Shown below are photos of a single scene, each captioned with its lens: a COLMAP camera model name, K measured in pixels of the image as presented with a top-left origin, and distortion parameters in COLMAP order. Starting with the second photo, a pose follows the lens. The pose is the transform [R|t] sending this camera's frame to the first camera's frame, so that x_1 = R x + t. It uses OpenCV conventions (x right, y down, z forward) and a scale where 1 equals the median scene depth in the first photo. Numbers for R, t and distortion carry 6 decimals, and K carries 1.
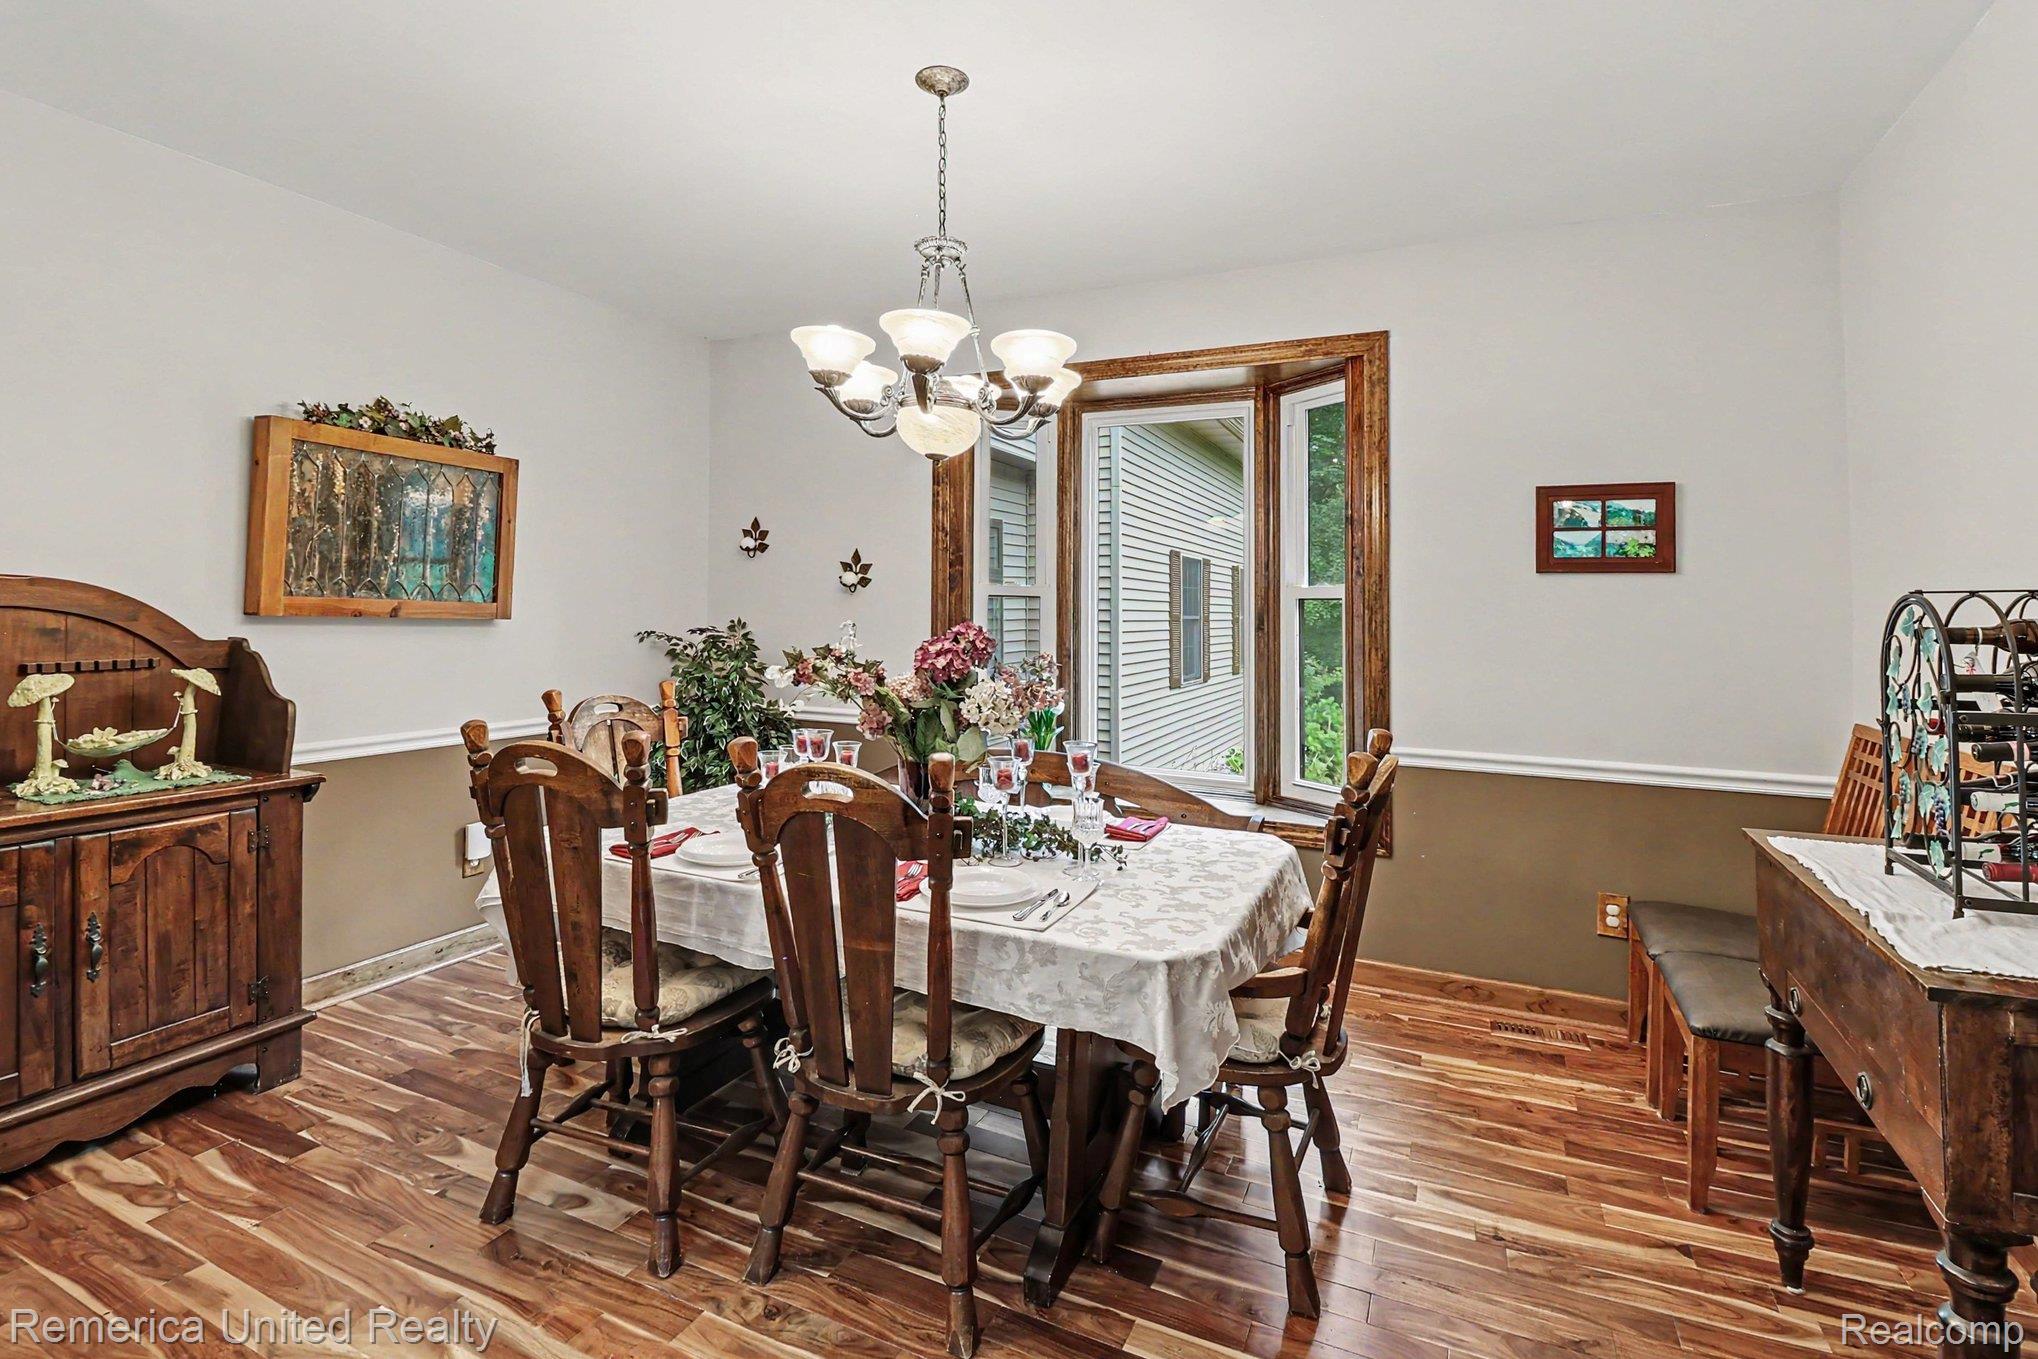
lens RADIAL K [[923.2, 0, 1009.0], [0, 923.2, 615.8], [0, 0, 1]] dist [0.001542, 0.000075]
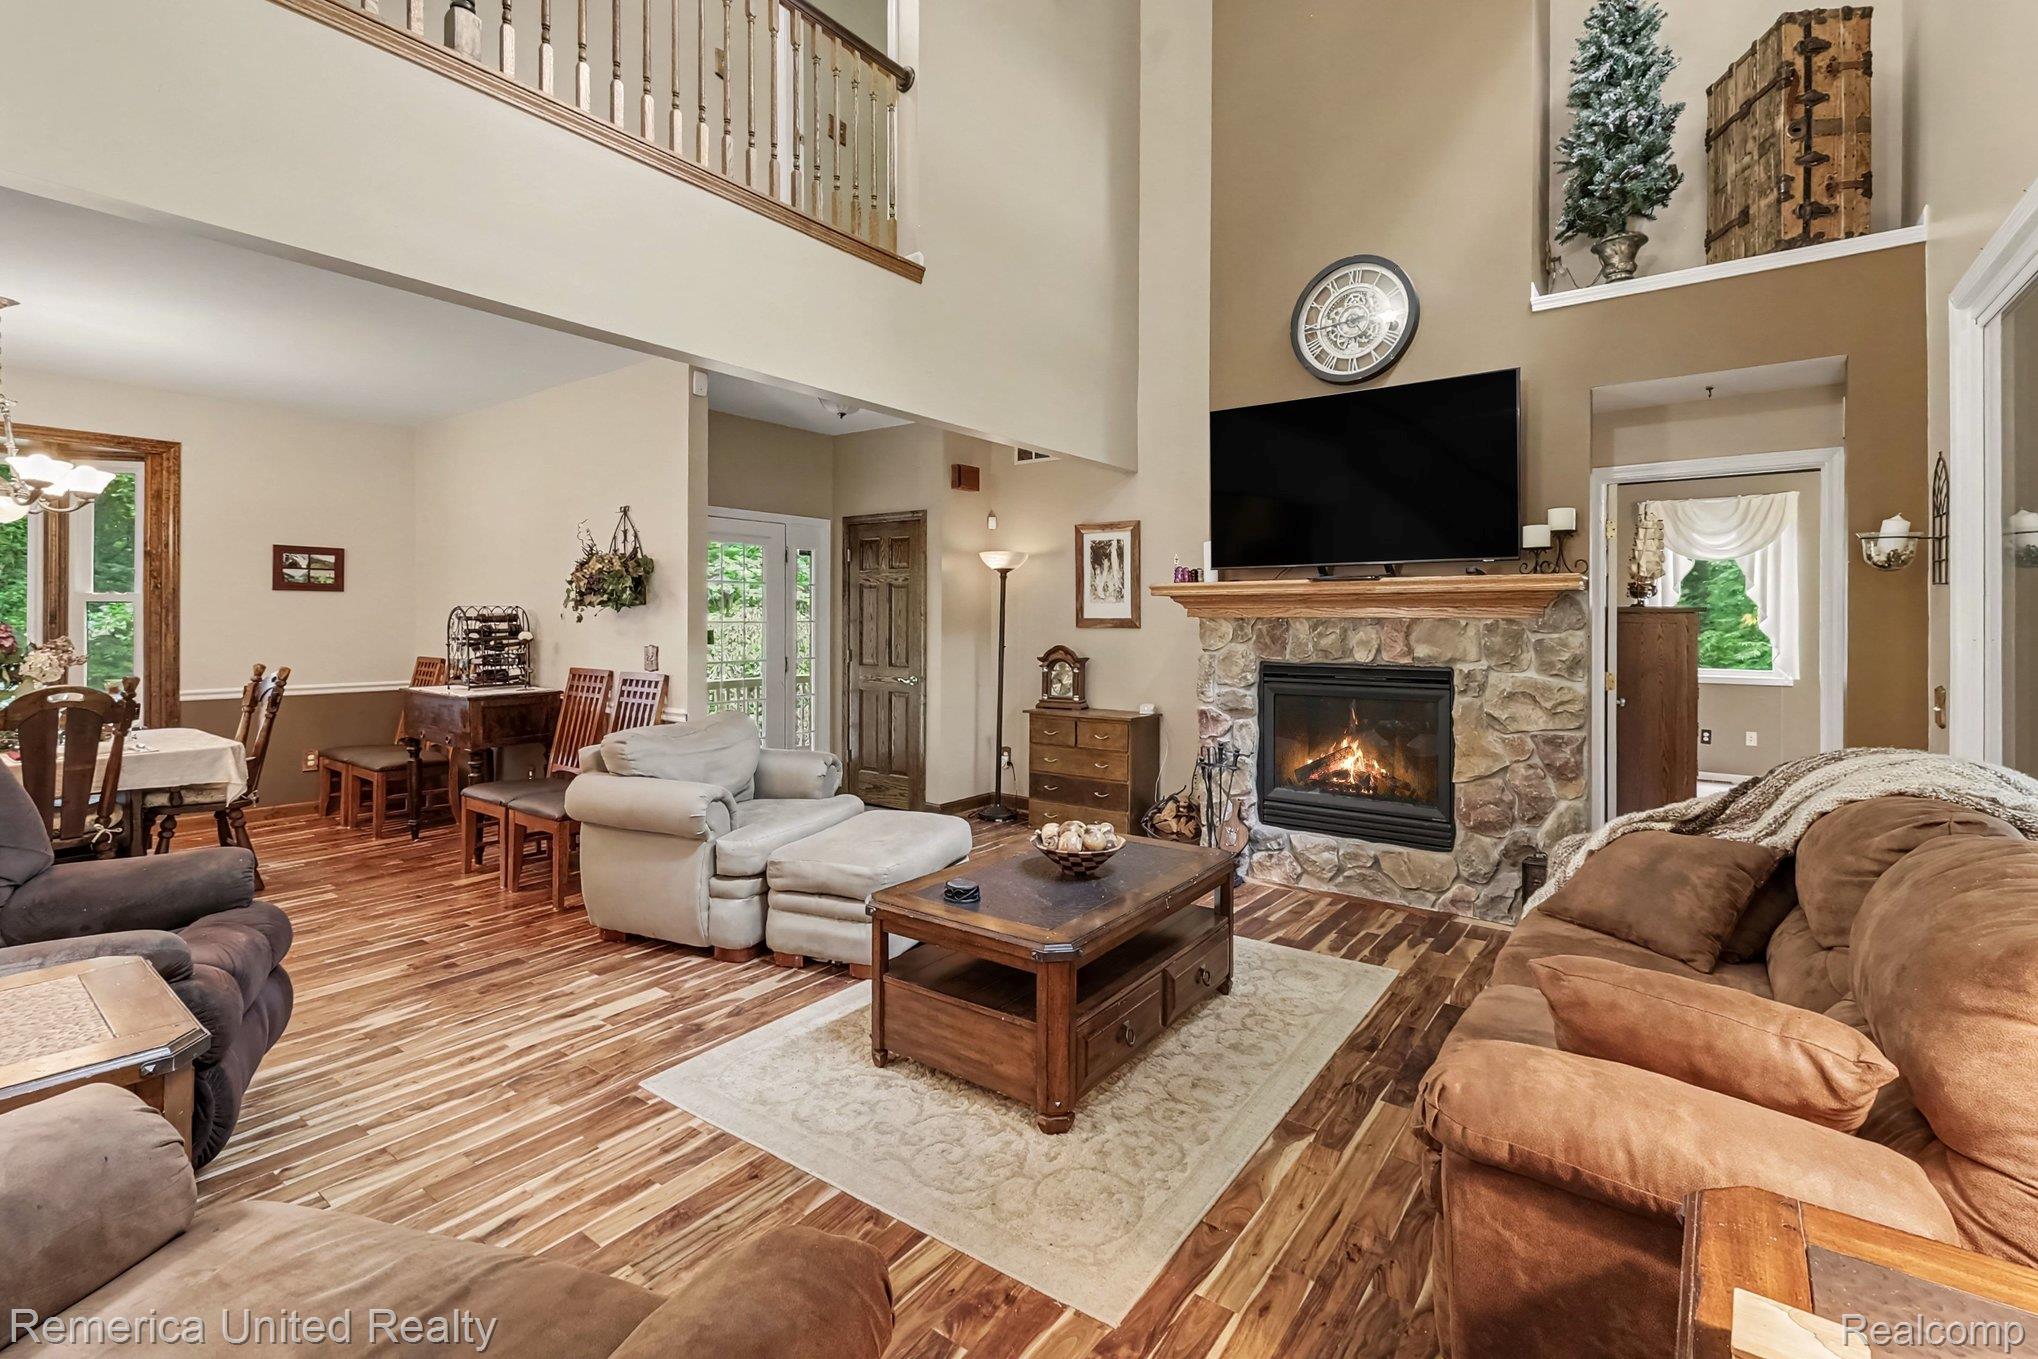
lens RADIAL K [[923.2, 0, 1009.0], [0, 923.2, 615.8], [0, 0, 1]] dist [0.001542, 0.000075]
pose [[0.182312, -0.009381, 0.983196, -1.052117], [-0.000186, 0.999954, 0.009575, -0.011544], [-0.983241, -0.001928, 0.182302, -0.857210]]
